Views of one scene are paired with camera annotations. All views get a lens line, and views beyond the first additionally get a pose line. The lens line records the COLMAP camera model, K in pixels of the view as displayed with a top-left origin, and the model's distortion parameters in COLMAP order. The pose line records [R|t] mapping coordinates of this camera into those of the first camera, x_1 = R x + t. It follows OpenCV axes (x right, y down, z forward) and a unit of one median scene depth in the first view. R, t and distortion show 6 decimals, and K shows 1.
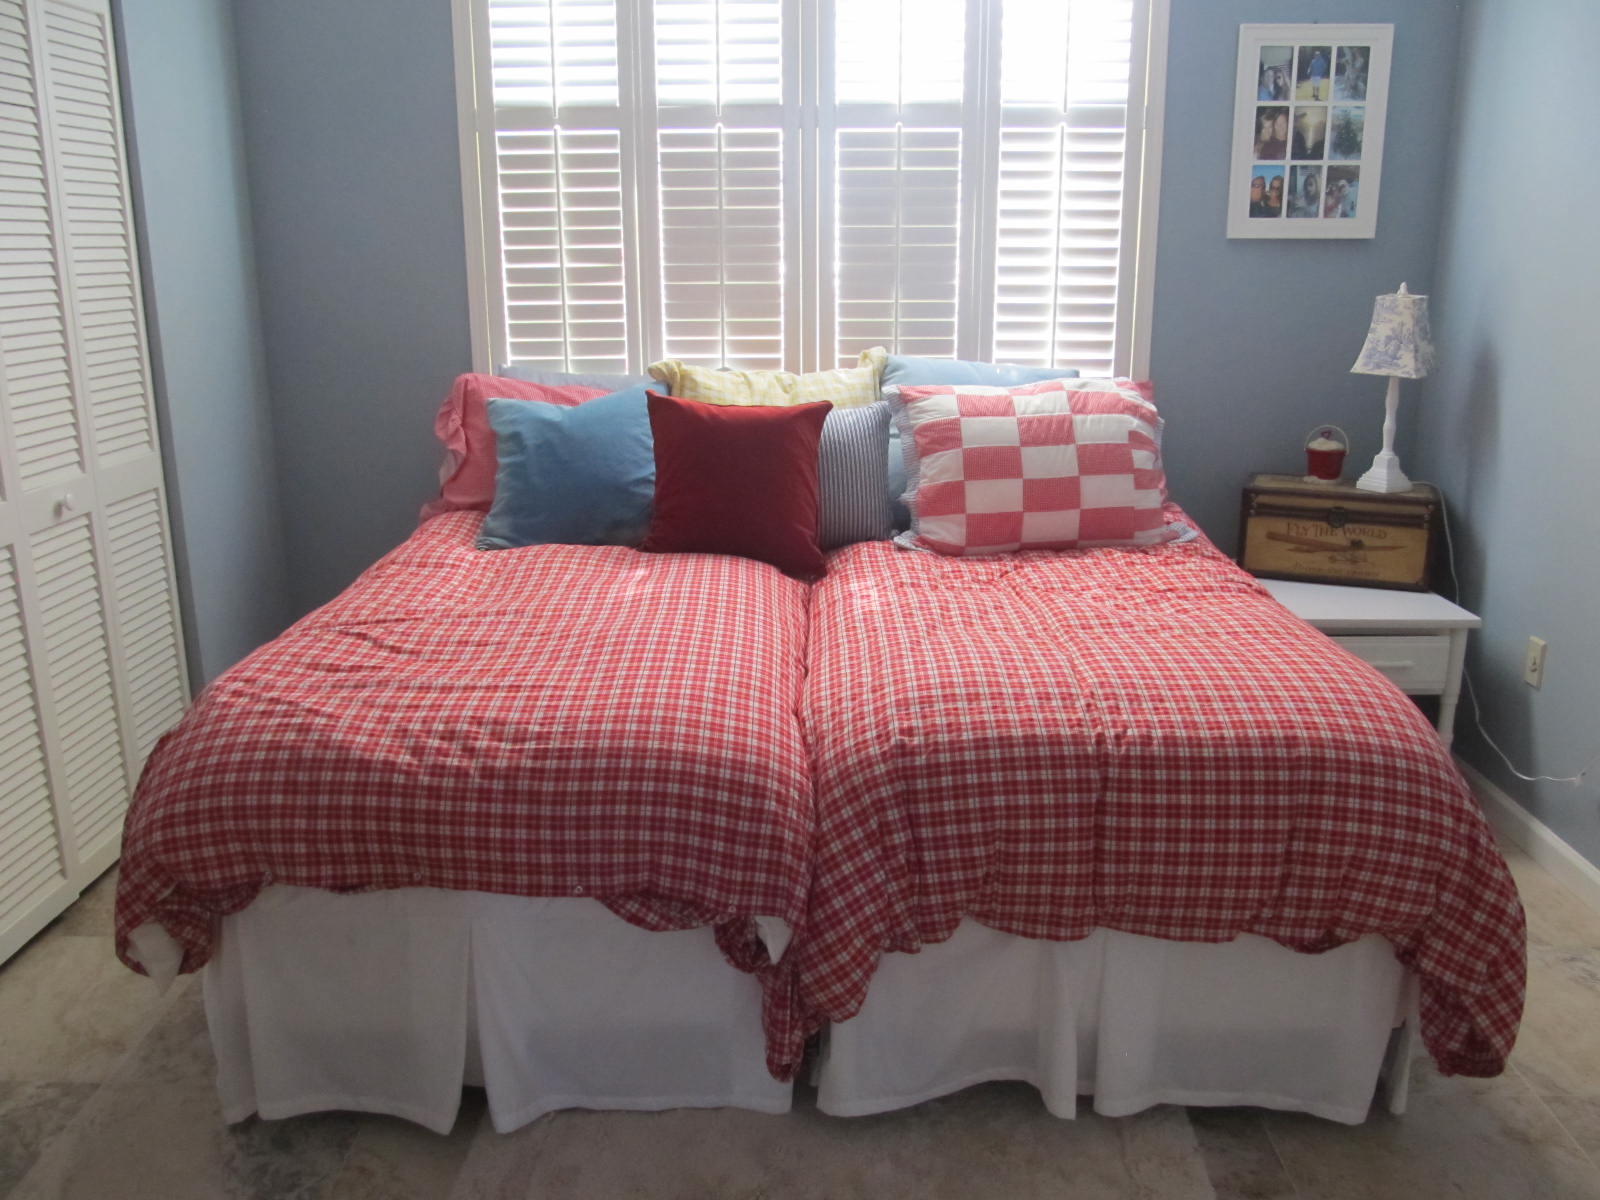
lens RADIAL K [[1335.1, 0, 800.0], [0, 1335.1, 600.0], [0, 0, 1]] dist [-0.072331, -0.001208]
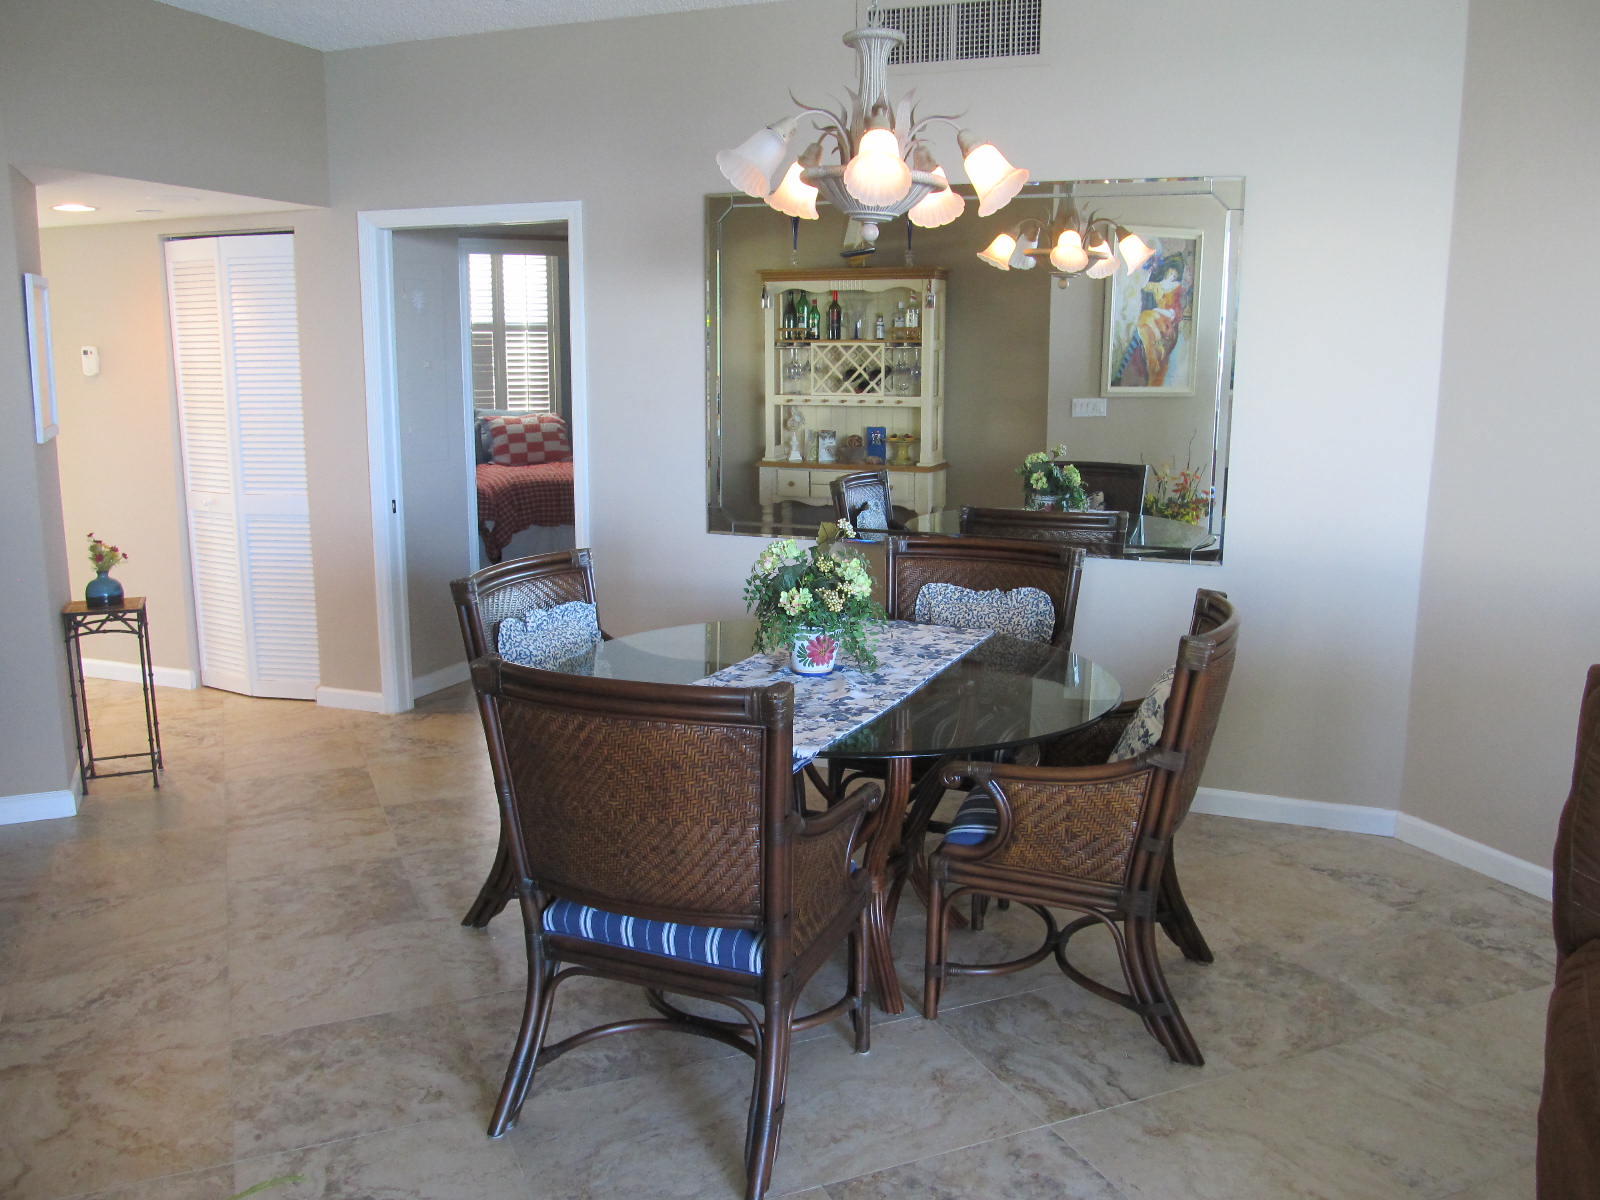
lens RADIAL K [[1335.1, 0, 800.0], [0, 1335.1, 600.0], [0, 0, 1]] dist [-0.072331, -0.001208]
pose [[0.908745, -0.068946, 0.411618, -0.581805], [0.102558, 0.992909, -0.060109, 0.548109], [-0.404555, 0.096839, 0.909372, -2.162787]]
